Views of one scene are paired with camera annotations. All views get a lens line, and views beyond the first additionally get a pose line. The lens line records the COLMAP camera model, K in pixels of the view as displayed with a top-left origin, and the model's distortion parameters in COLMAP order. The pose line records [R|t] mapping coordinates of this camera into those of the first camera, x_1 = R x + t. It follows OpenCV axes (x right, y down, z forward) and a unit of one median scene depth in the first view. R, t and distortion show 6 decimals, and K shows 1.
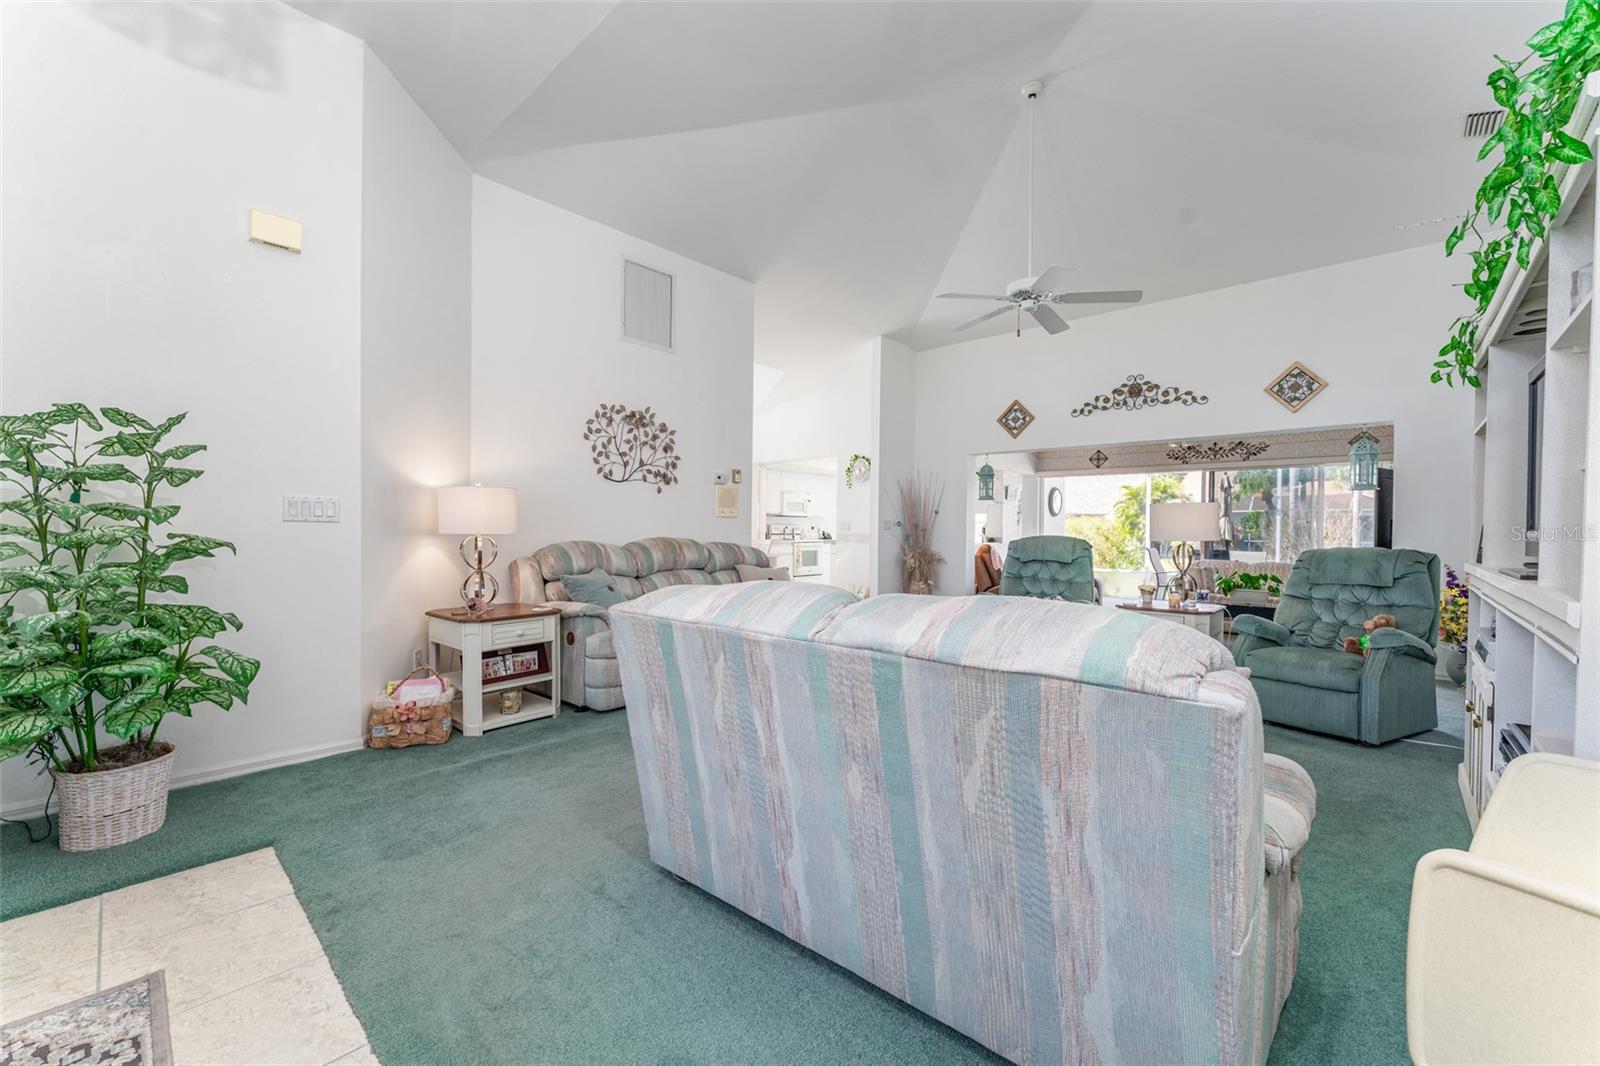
lens RADIAL K [[635.8, 0, 759.1], [0, 635.8, 534.1], [0, 0, 1]] dist [0.009813, -0.000143]
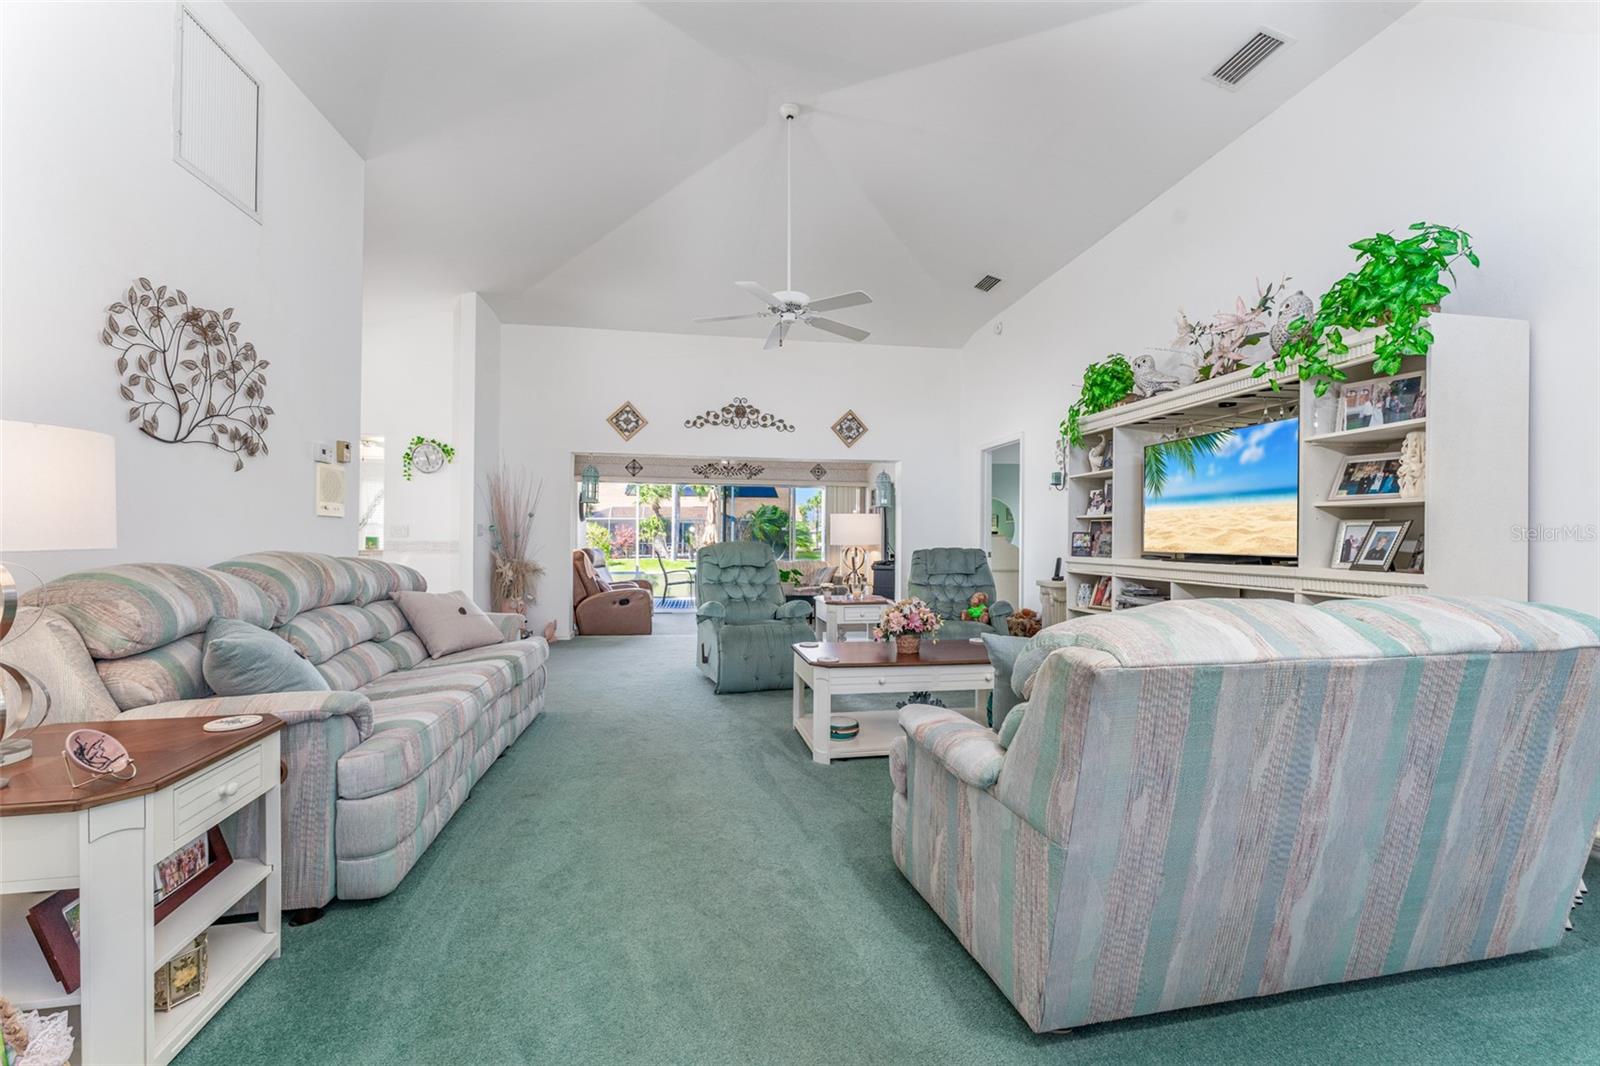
lens RADIAL K [[645.7, 0, 792.0], [0, 645.7, 533.5], [0, 0, 1]] dist [-0.001473, -0.000035]
pose [[0.596655, -0.000299, 0.802498, -0.321101], [0.006626, 0.999968, -0.004554, -0.005080], [-0.802471, 0.008034, 0.596638, 0.296040]]
